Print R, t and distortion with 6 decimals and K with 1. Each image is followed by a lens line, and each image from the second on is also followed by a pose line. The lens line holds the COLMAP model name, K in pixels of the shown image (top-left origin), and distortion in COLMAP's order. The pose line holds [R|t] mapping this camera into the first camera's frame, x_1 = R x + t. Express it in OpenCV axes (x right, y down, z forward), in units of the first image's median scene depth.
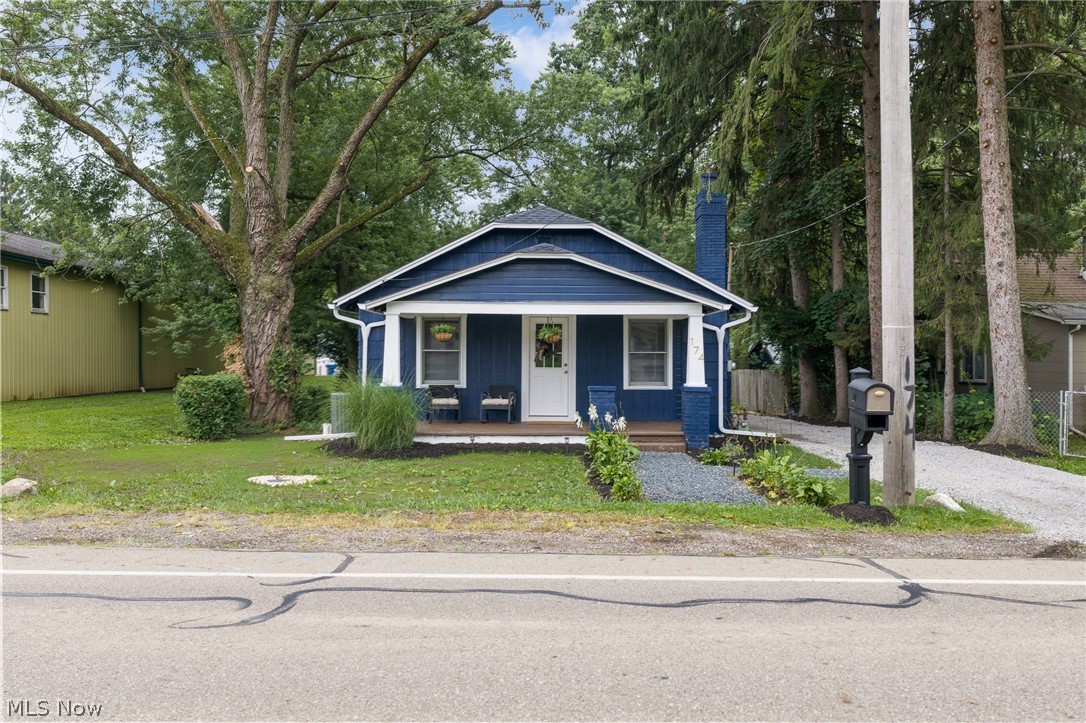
lens RADIAL K [[907.6, 0, 541.1], [0, 907.6, 358.1], [0, 0, 1]] dist [-0.036797, -0.002437]
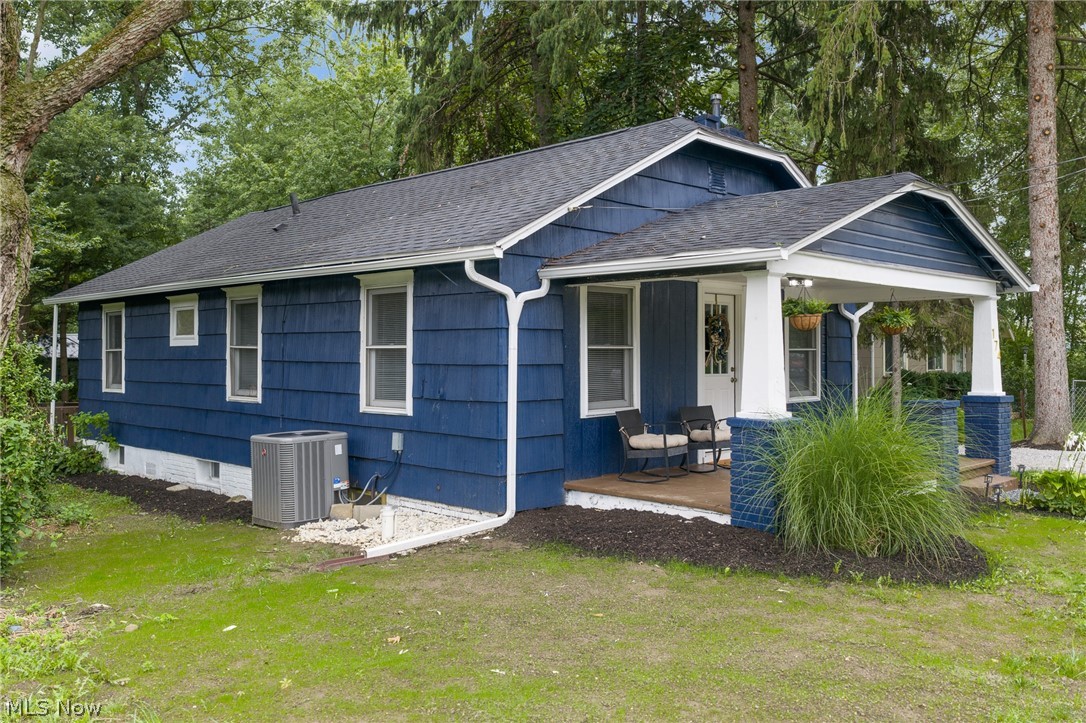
lens RADIAL K [[907.6, 0, 543.0], [0, 907.6, 358.6], [0, 0, 1]] dist [-0.036797, -0.002437]
pose [[0.720643, -0.011348, 0.693213, -0.523813], [0.003816, 0.999916, 0.012402, -0.008093], [-0.693296, -0.006292, 0.720626, 0.631338]]
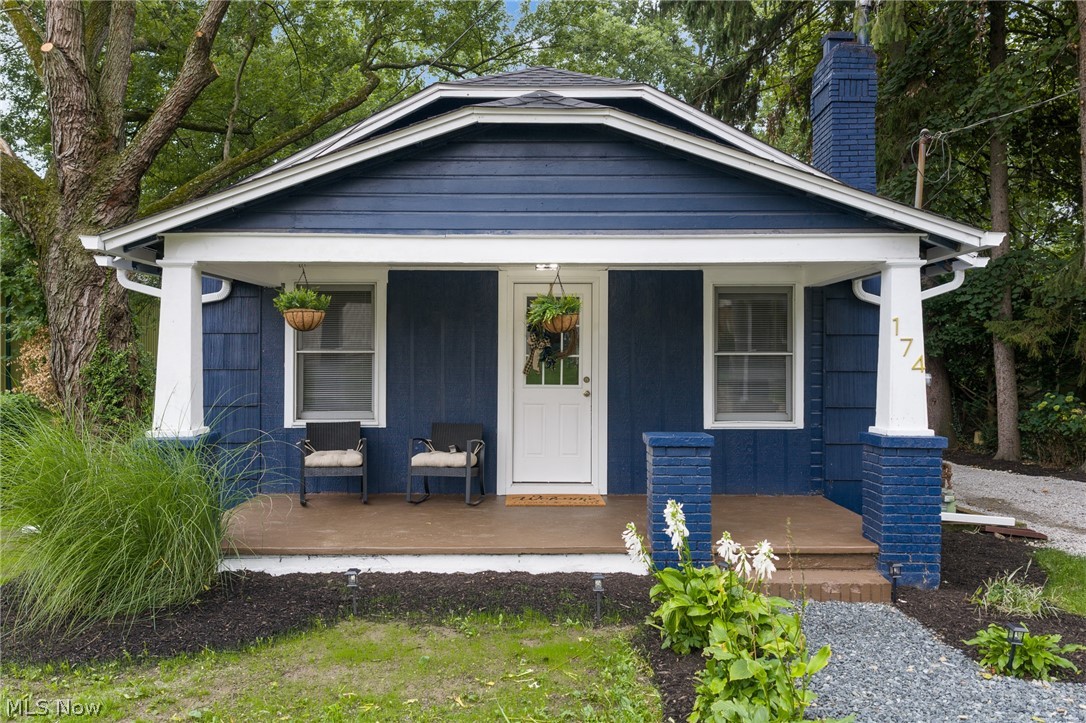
lens RADIAL K [[907.6, 0, 545.4], [0, 907.6, 364.1], [0, 0, 1]] dist [-0.036797, -0.002437]
pose [[0.999986, -0.004207, -0.003311, 0.006136], [0.004221, 0.999981, 0.004390, -0.003147], [0.003293, -0.004404, 0.999985, 0.508062]]
